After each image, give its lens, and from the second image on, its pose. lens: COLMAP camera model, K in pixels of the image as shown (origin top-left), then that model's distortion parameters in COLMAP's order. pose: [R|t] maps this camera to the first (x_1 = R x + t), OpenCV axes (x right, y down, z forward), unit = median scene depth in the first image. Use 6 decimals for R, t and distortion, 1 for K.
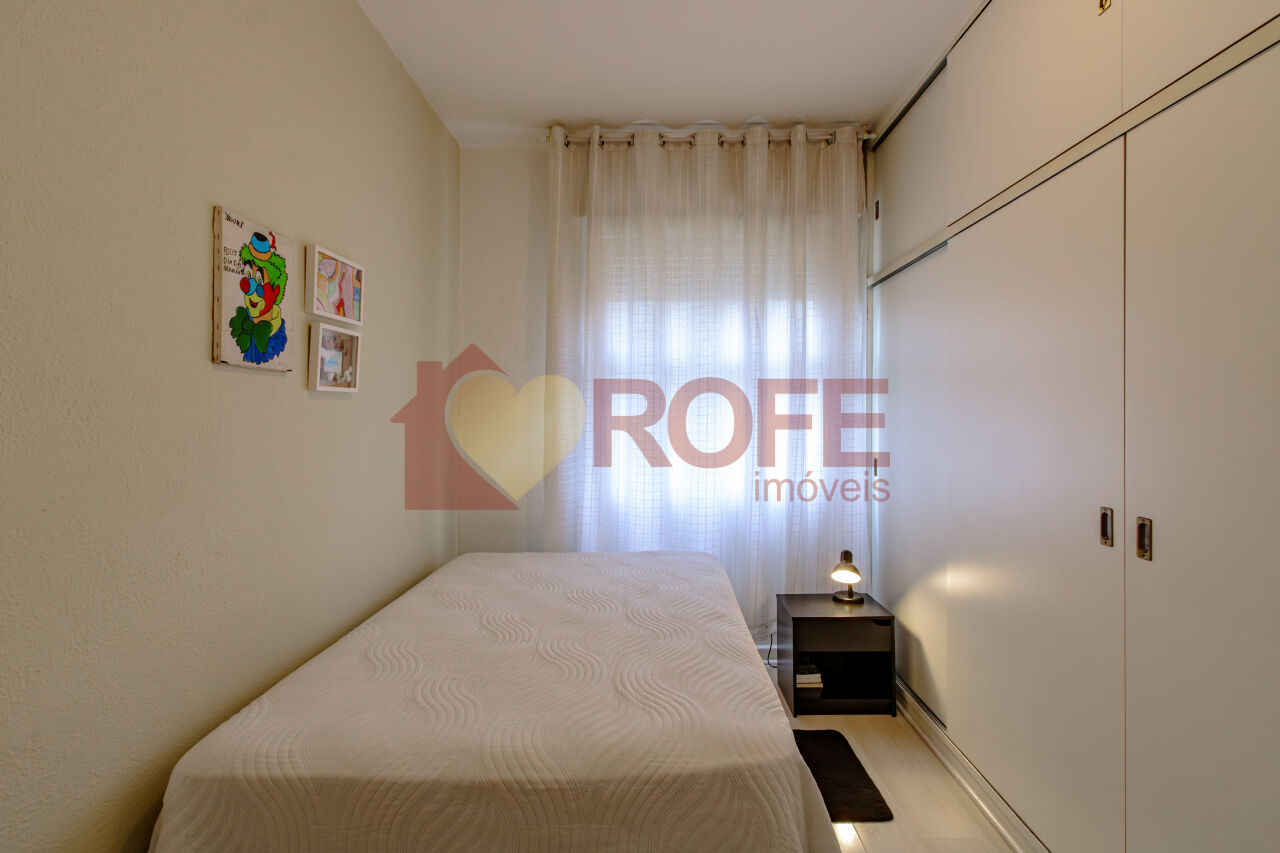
lens RADIAL K [[597.5, 0, 650.2], [0, 597.5, 408.8], [0, 0, 1]] dist [0.013845, -0.000674]
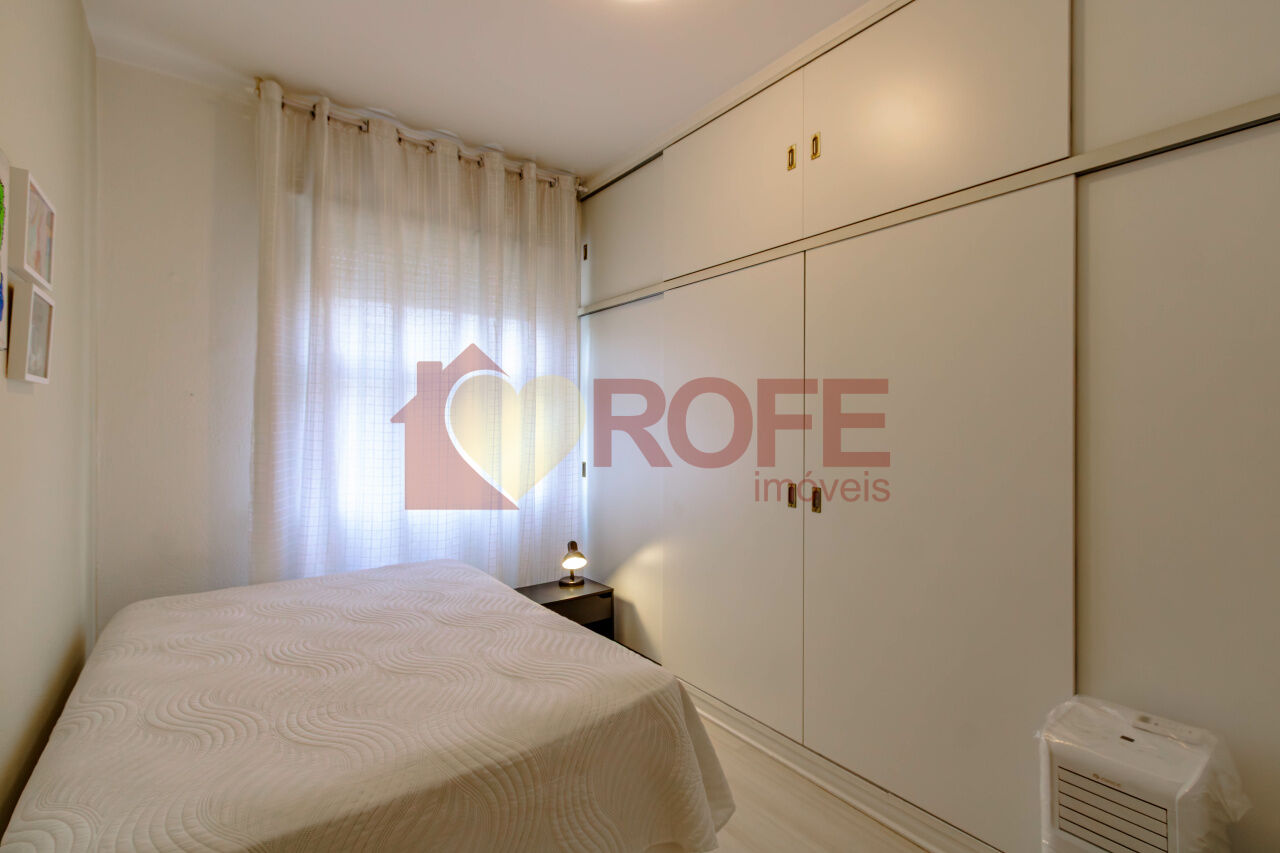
lens RADIAL K [[597.5, 0, 635.3], [0, 597.5, 424.2], [0, 0, 1]] dist [0.013845, -0.000674]
pose [[0.788051, 0.011173, 0.615509, -0.403130], [-0.013664, 0.999906, -0.000656, 0.010813], [-0.615459, -0.007893, 0.788129, 0.009775]]
